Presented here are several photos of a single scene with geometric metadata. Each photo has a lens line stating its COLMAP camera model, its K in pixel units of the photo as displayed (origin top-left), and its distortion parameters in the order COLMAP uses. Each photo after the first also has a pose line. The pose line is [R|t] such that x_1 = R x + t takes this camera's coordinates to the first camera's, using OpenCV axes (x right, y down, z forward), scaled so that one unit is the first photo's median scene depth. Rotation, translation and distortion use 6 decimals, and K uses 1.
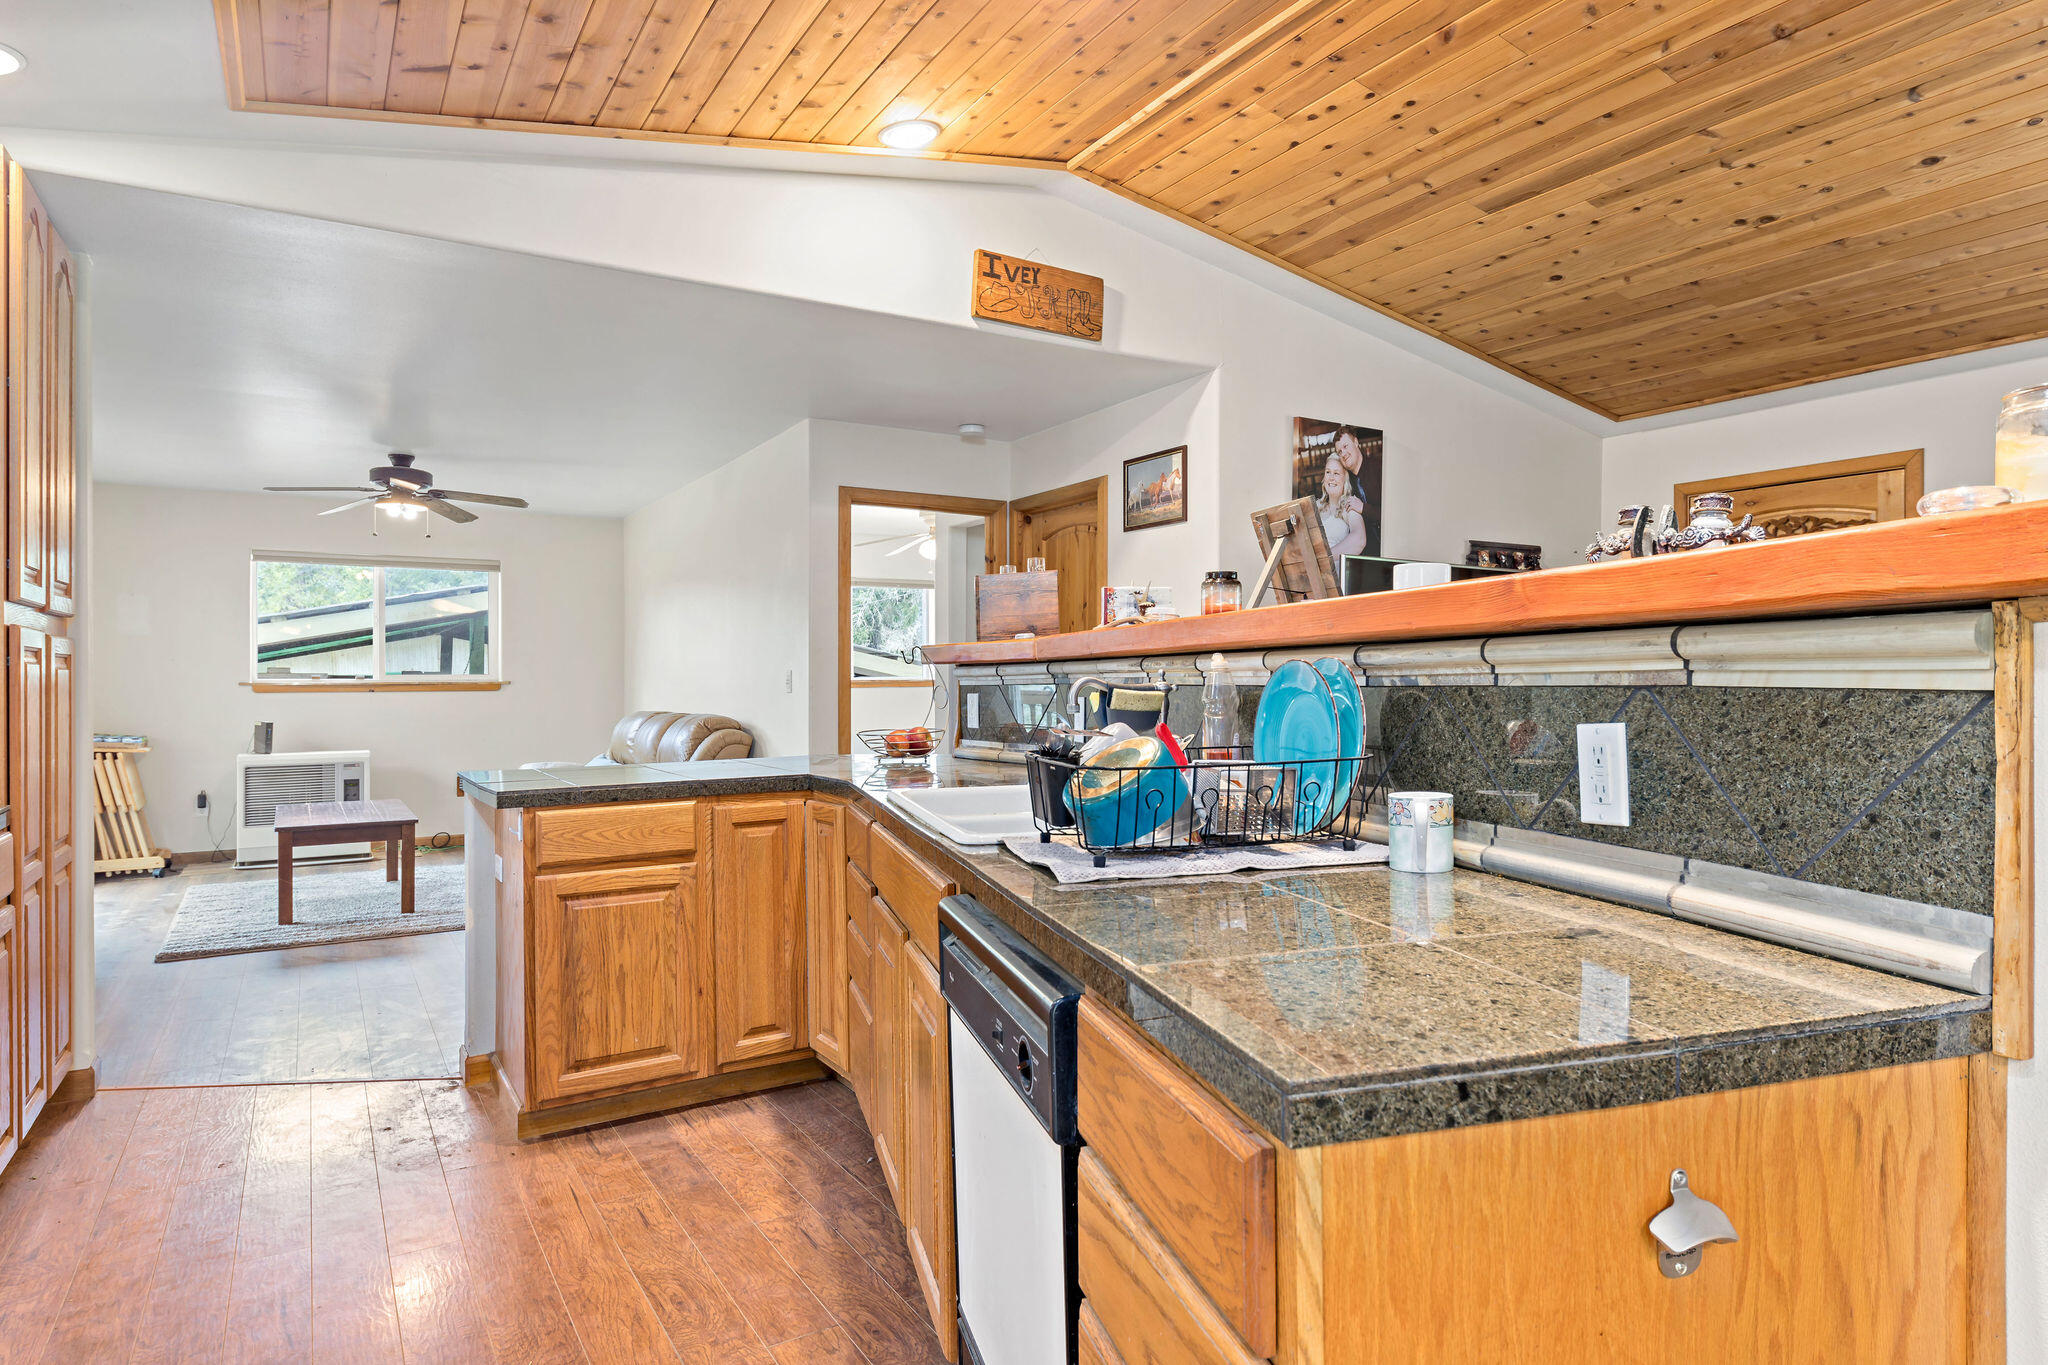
lens RADIAL K [[1172.4, 0, 1027.3], [0, 1172.4, 679.7], [0, 0, 1]] dist [-0.000955, -0.000360]
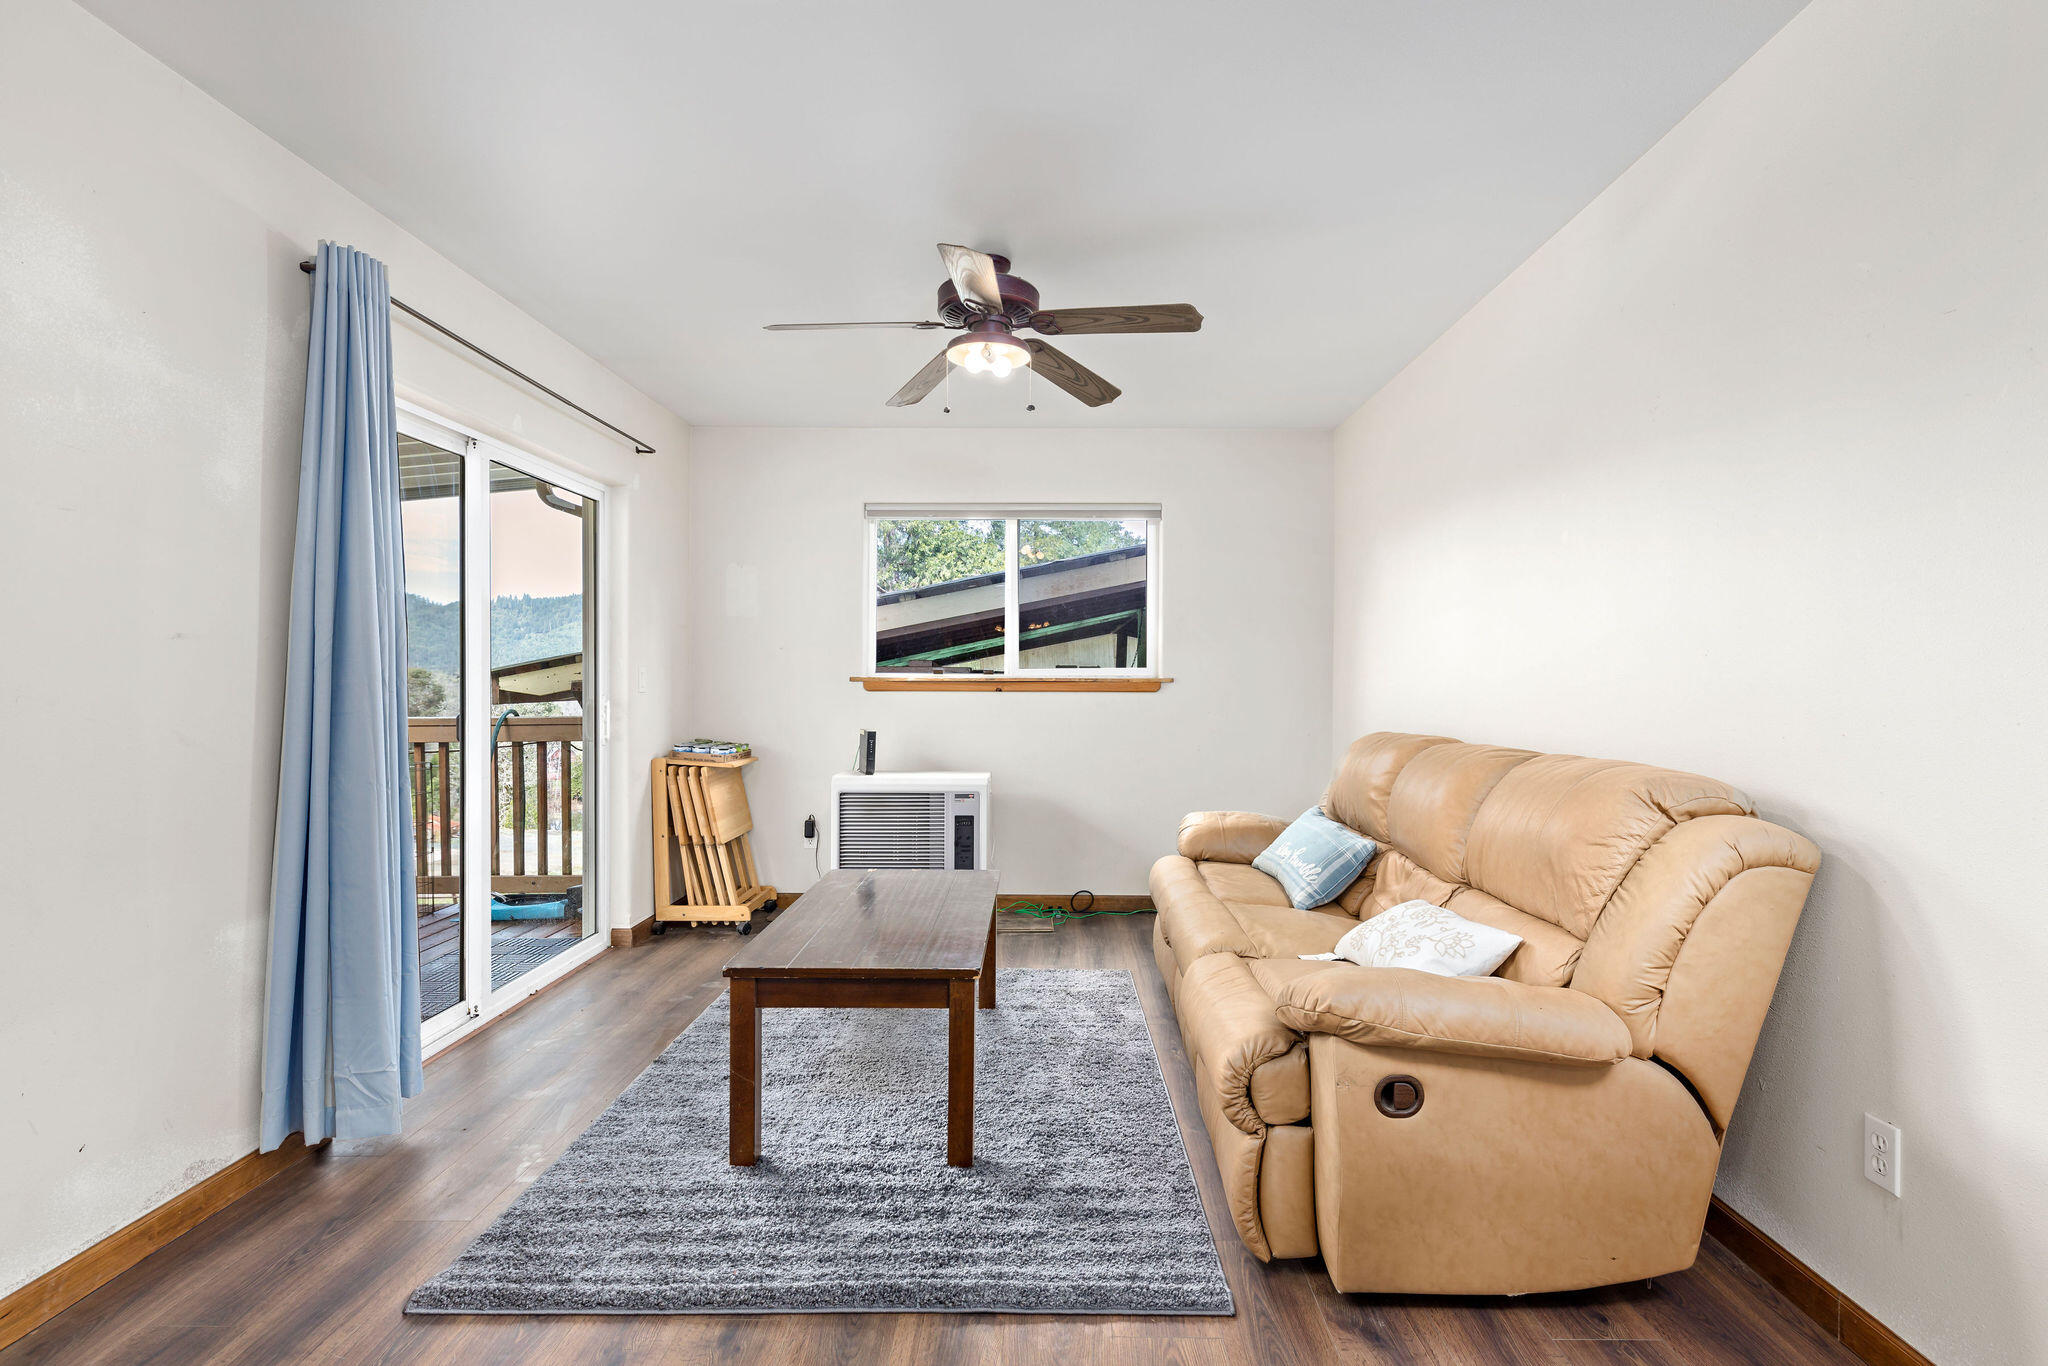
lens RADIAL K [[1012.0, 0, 1025.4], [0, 1012.0, 683.8], [0, 0, 1]] dist [-0.000797, -0.000005]
pose [[0.843502, 0.007276, -0.537077, -0.228614], [-0.003587, 0.999962, 0.007914, 0.001172], [0.537114, -0.004749, 0.843496, 0.525936]]
